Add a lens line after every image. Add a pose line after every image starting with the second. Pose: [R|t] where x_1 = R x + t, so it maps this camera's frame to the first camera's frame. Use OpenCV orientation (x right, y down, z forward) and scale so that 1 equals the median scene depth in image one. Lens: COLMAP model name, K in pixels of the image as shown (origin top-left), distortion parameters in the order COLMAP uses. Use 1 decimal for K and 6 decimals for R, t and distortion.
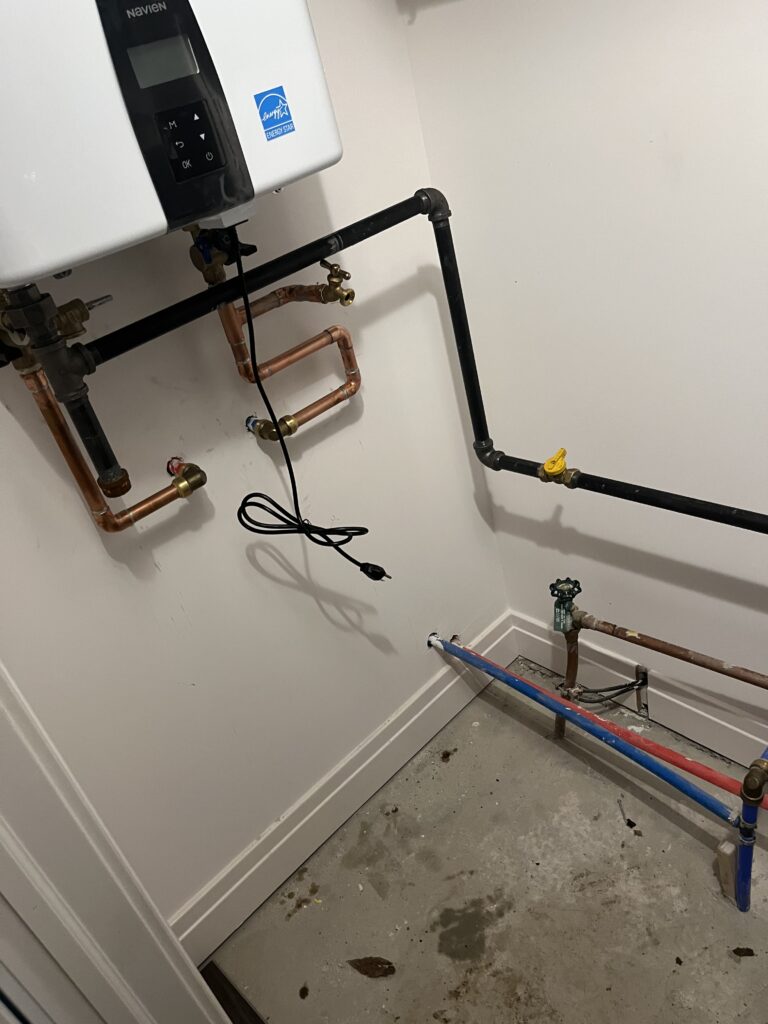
lens RADIAL K [[776.3, 0, 381.0], [0, 776.3, 515.9], [0, 0, 1]] dist [0.078702, -0.112584]
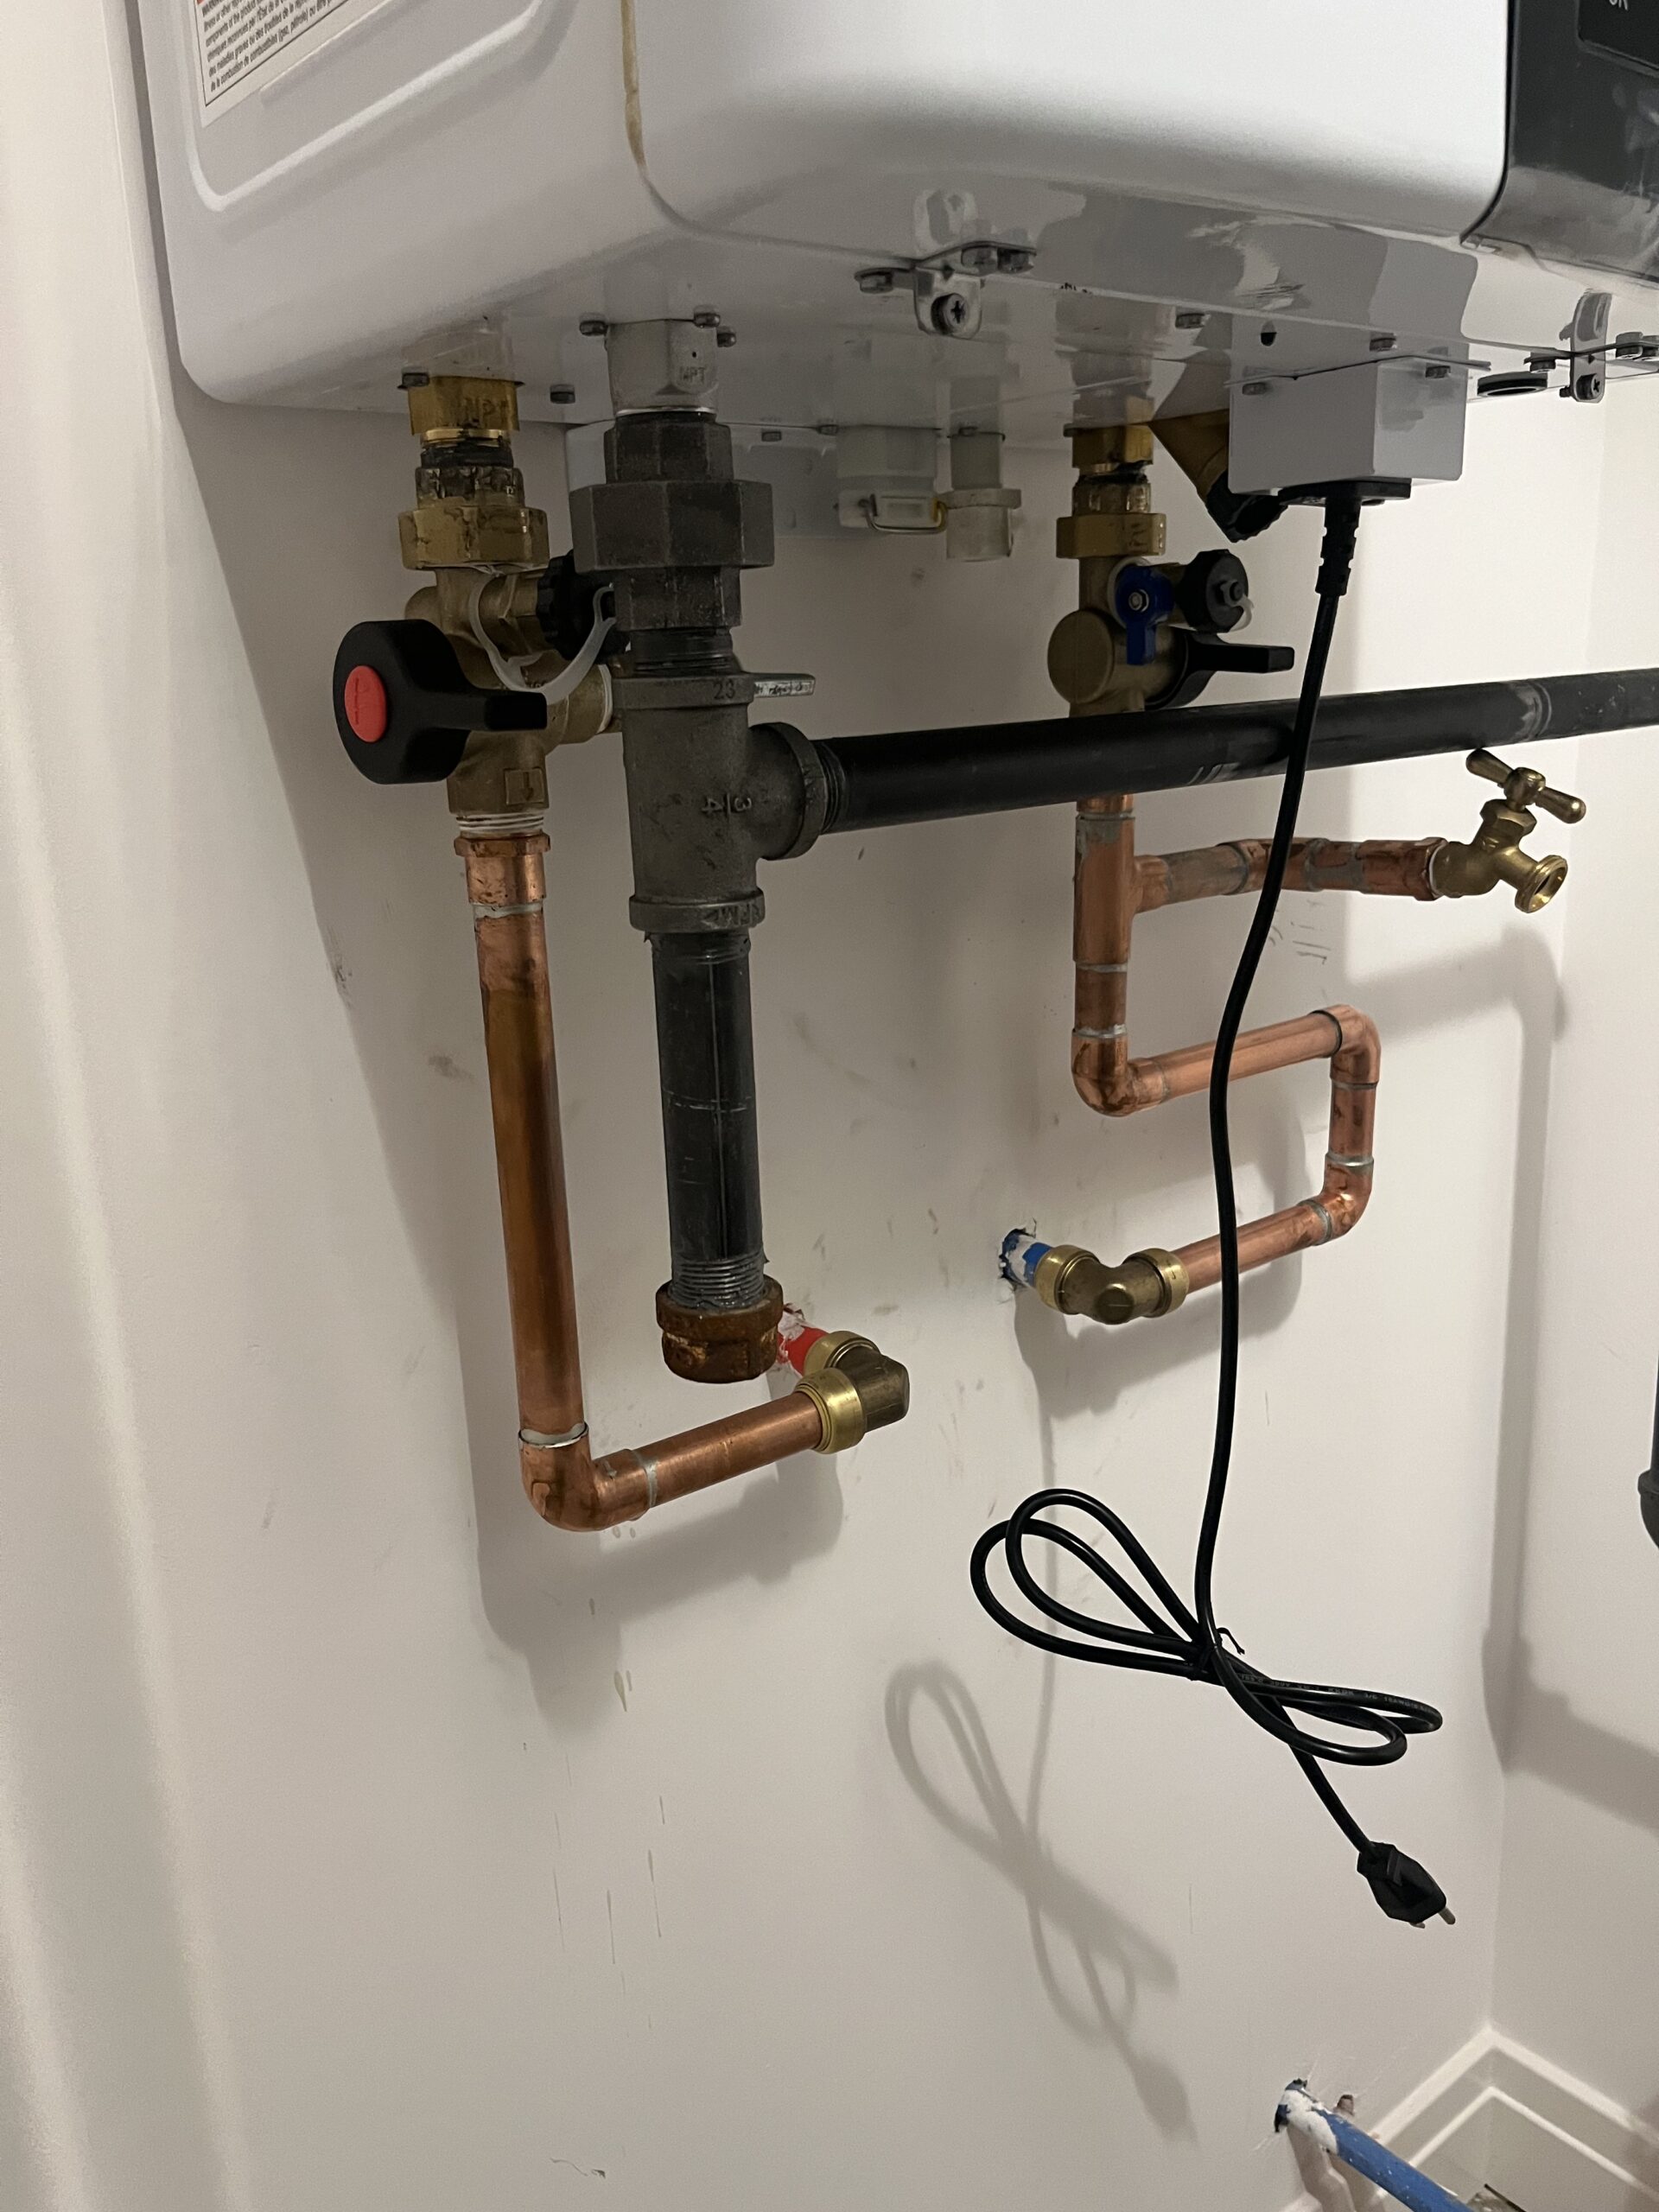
lens RADIAL K [[1676.9, 0, 823.1], [0, 1676.9, 1114.4], [0, 0, 1]] dist [0.078702, -0.112584]
pose [[0.978870, 0.201893, -0.032440, -0.245931], [-0.202922, 0.939531, -0.275870, 0.026170], [-0.025218, 0.276624, 0.960647, 0.392752]]
